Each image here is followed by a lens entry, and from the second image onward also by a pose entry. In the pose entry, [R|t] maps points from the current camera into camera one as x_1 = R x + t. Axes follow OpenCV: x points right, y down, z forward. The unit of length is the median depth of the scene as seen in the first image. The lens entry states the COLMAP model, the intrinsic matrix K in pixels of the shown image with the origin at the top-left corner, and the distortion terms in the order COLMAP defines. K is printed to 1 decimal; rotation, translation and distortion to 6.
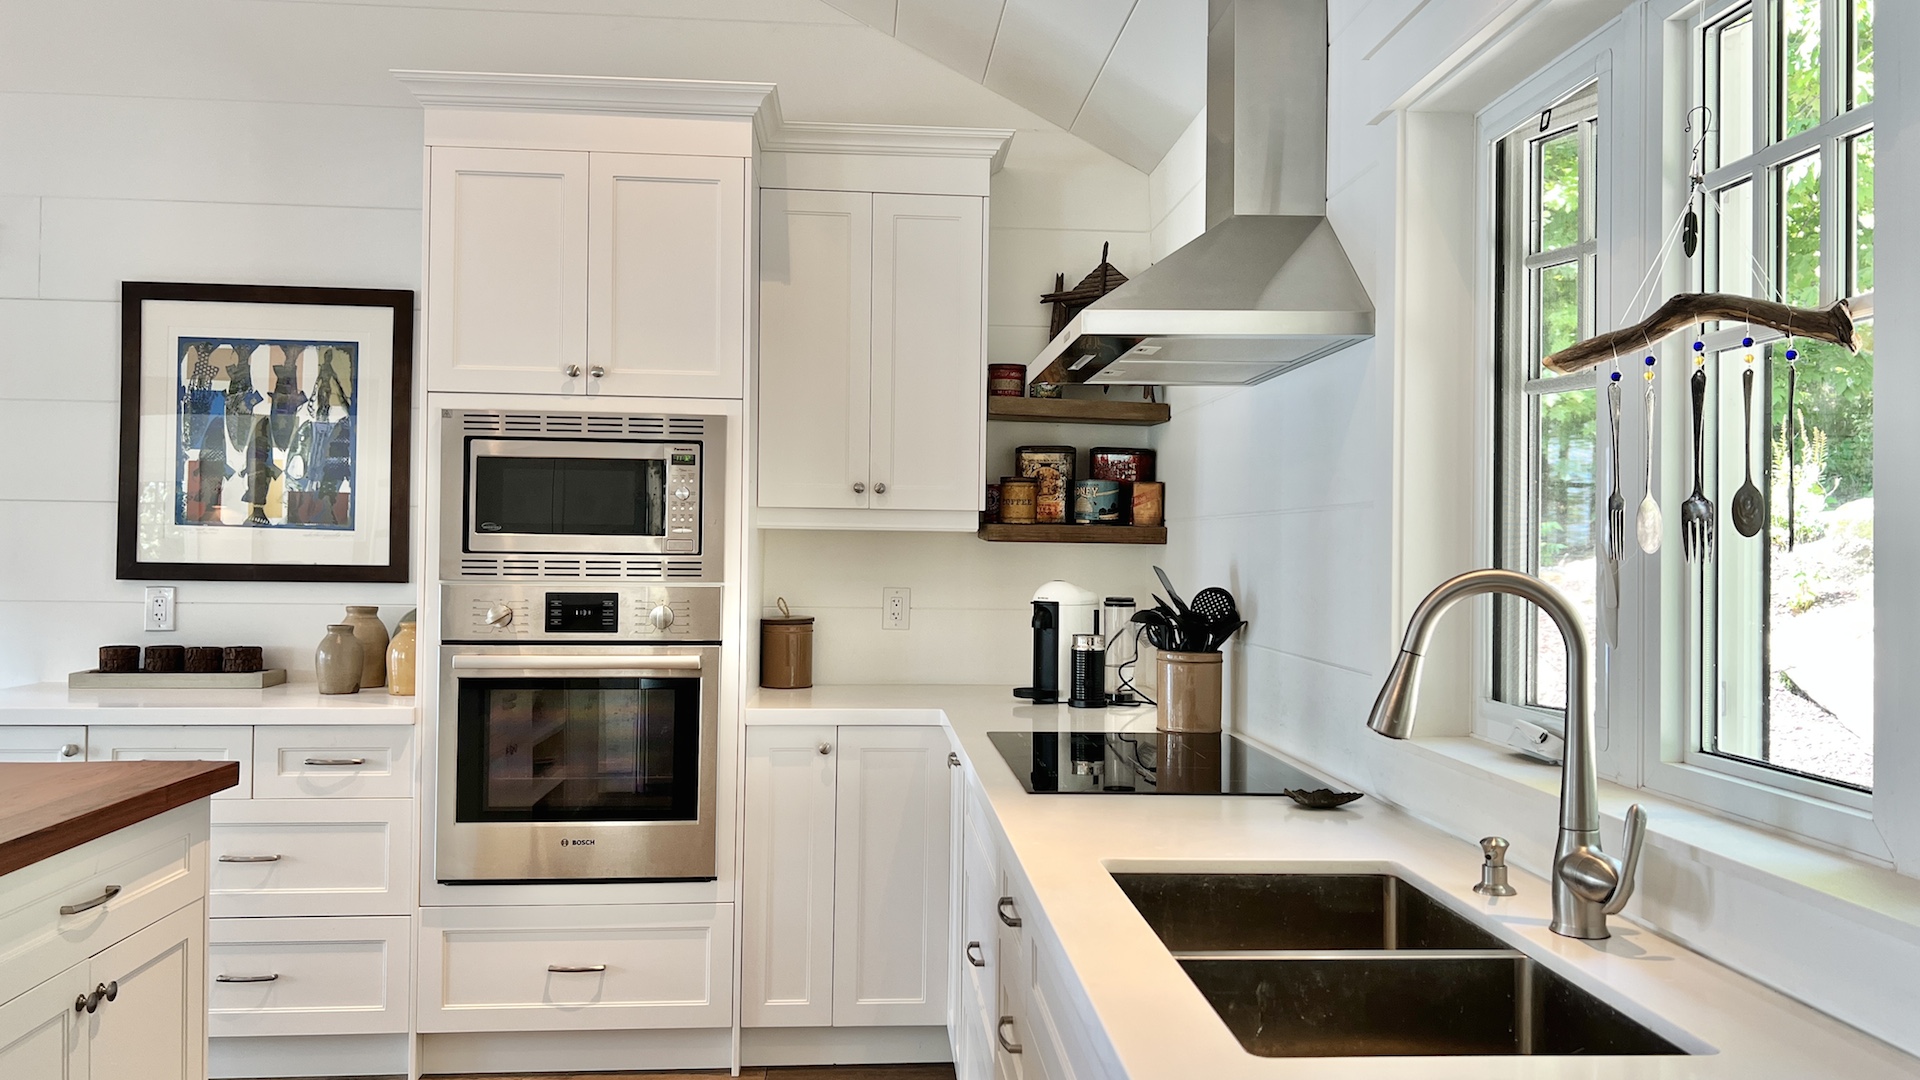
lens RADIAL K [[1426.6, 0, 960.0], [0, 1426.6, 540.0], [0, 0, 1]] dist [0.003564, 0.001643]
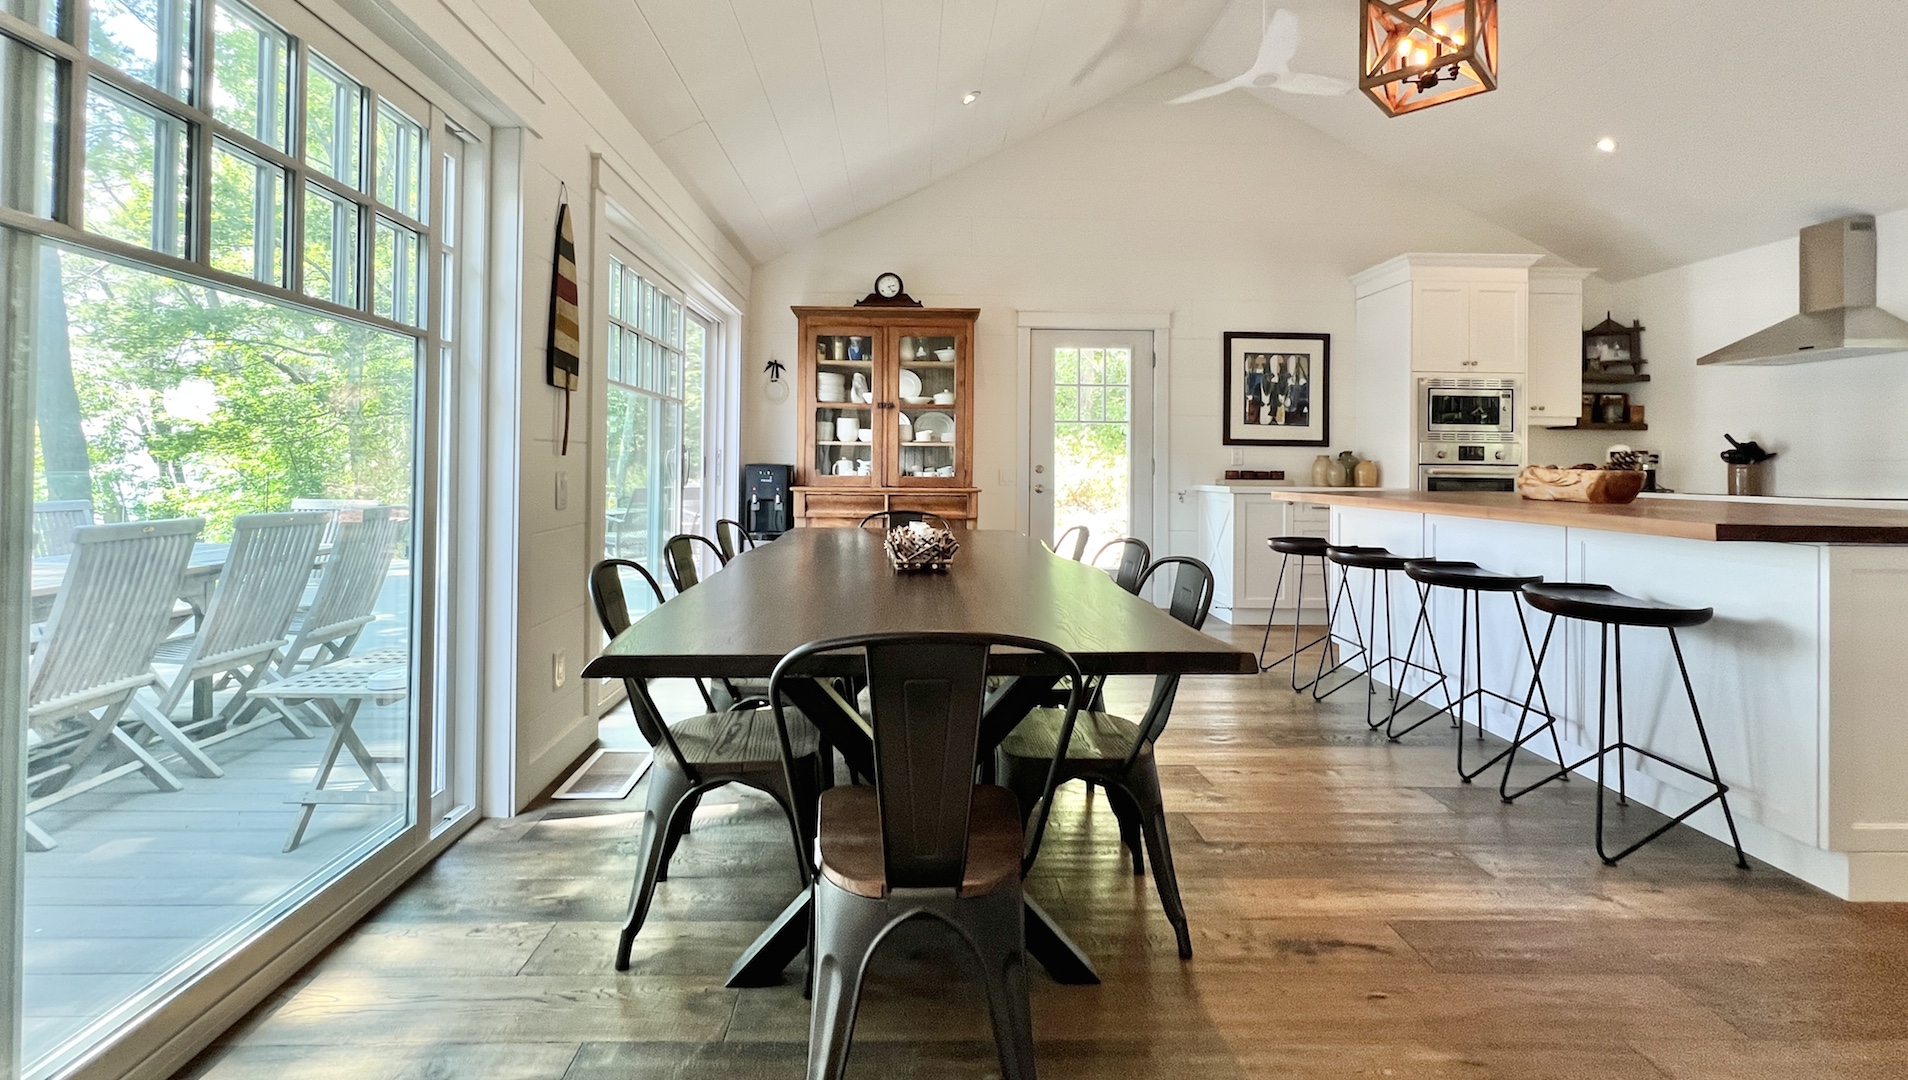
lens RADIAL K [[773.1, 0, 957.6], [0, 773.1, 460.8], [0, 0, 1]] dist [-0.000200, 0.006366]
pose [[0.998695, -0.003099, -0.050969, -0.997634], [0.003243, 0.999991, 0.002742, 0.049908], [0.050960, -0.002904, 0.998696, -0.433730]]
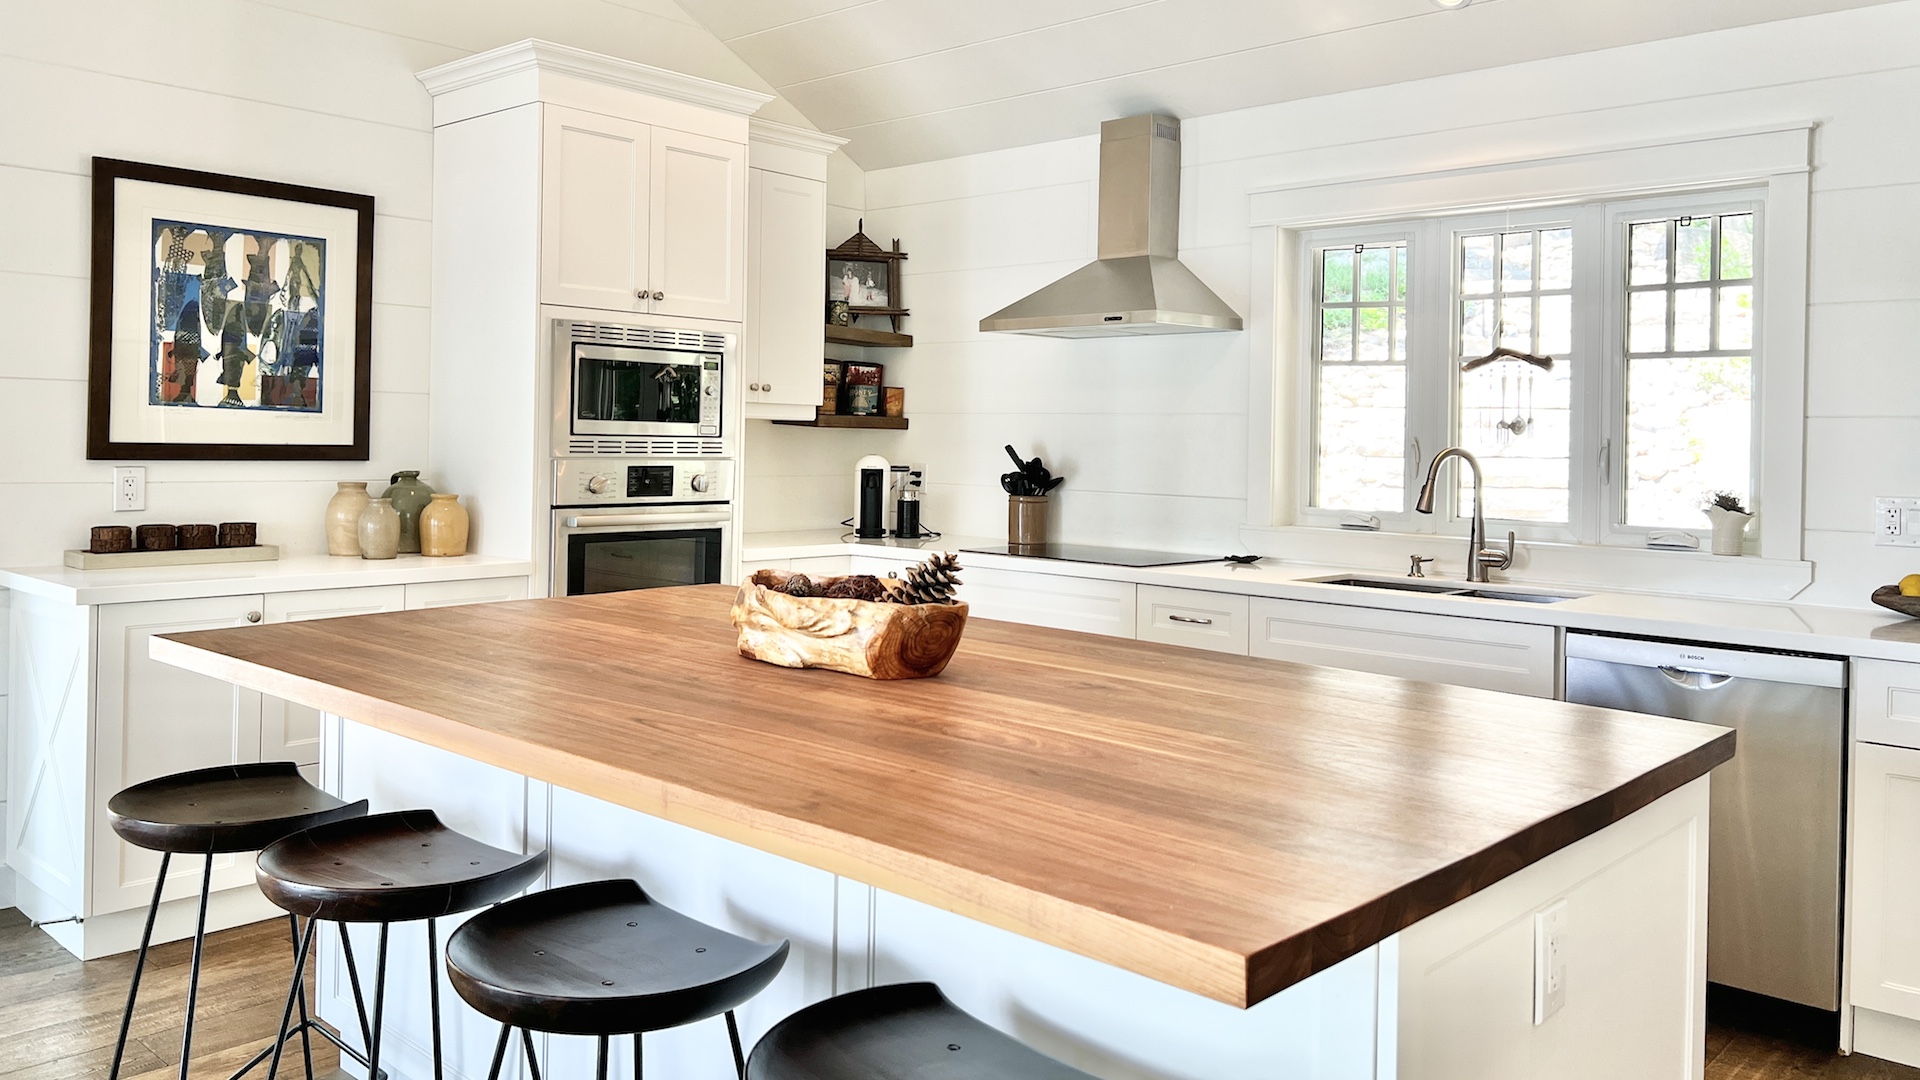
lens RADIAL K [[1432.5, 0, 968.1], [0, 1432.5, 445.3], [0, 0, 1]] dist [0.003842, -0.004405]
pose [[0.735814, -0.002104, 0.677181, -0.808442], [-0.012358, 0.999787, 0.016534, -0.006126], [-0.677071, -0.020535, 0.735631, -0.134750]]
